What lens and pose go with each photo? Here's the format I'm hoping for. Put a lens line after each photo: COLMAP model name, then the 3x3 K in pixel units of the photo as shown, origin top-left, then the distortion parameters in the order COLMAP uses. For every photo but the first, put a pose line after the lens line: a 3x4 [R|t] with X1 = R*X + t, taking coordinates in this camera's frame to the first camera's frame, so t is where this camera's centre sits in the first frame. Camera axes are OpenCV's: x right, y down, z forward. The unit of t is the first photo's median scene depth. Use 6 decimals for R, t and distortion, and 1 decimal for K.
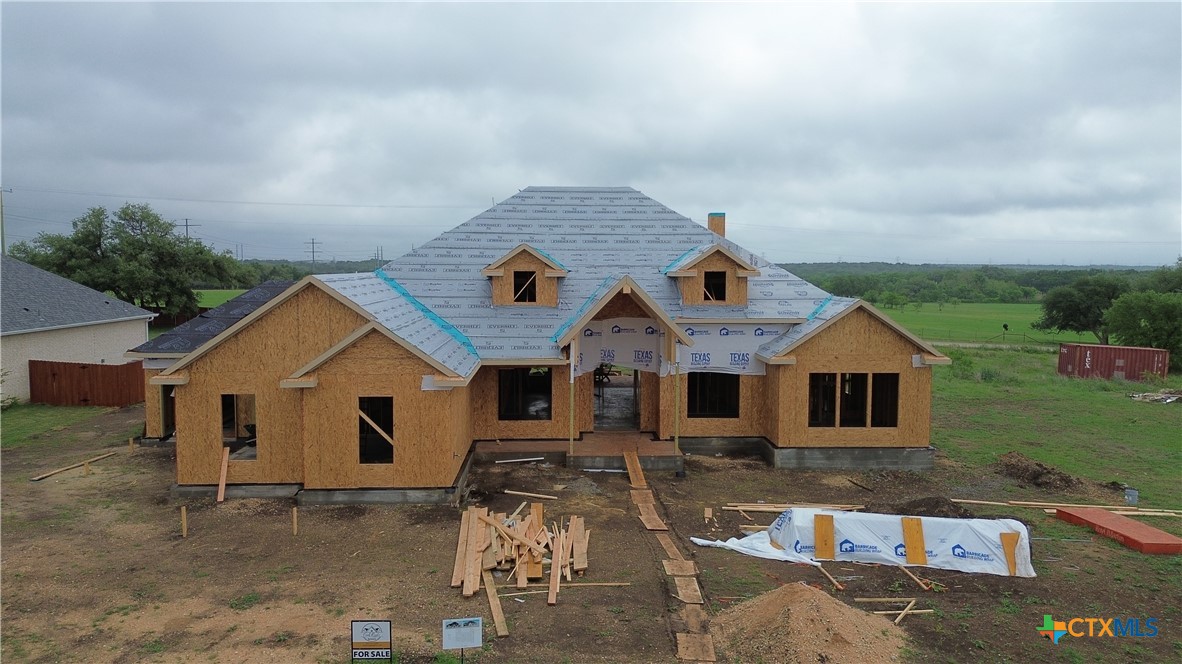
lens RADIAL K [[845.8, 0, 588.0], [0, 845.8, 331.8], [0, 0, 1]] dist [0.035997, -0.020991]
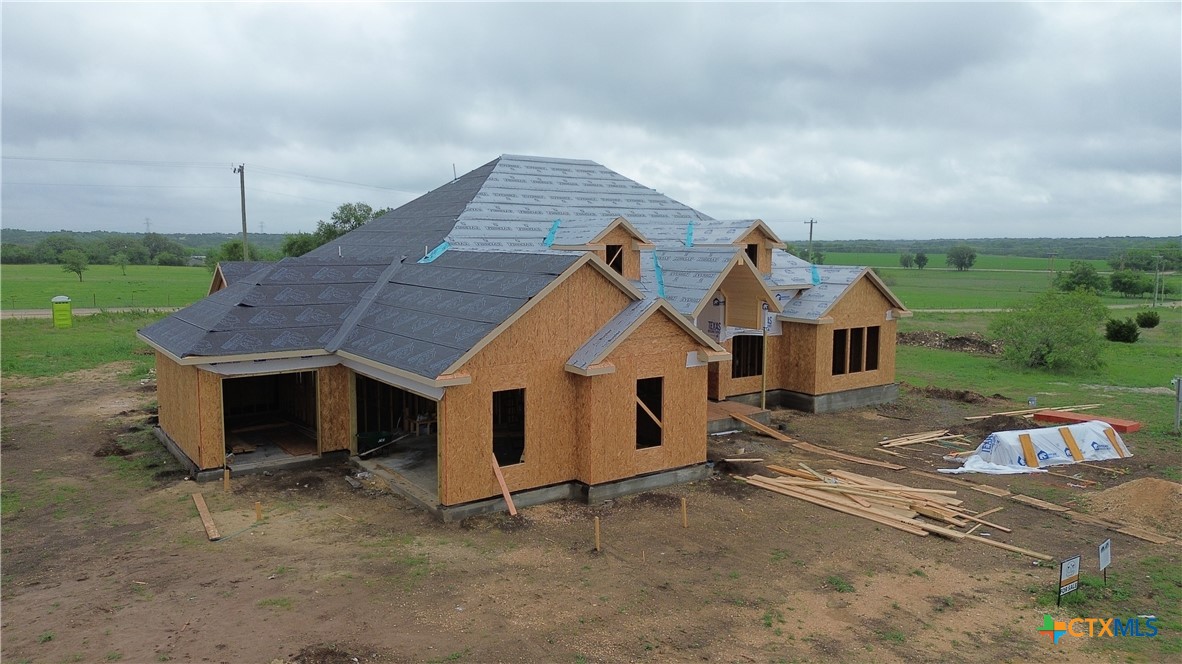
lens RADIAL K [[845.8, 0, 585.1], [0, 845.8, 328.0], [0, 0, 1]] dist [0.035997, -0.020991]
pose [[0.838796, -0.059447, 0.541190, -0.821226], [0.043864, 0.998169, 0.041659, -0.022597], [-0.542676, -0.011204, 0.839868, 0.241065]]
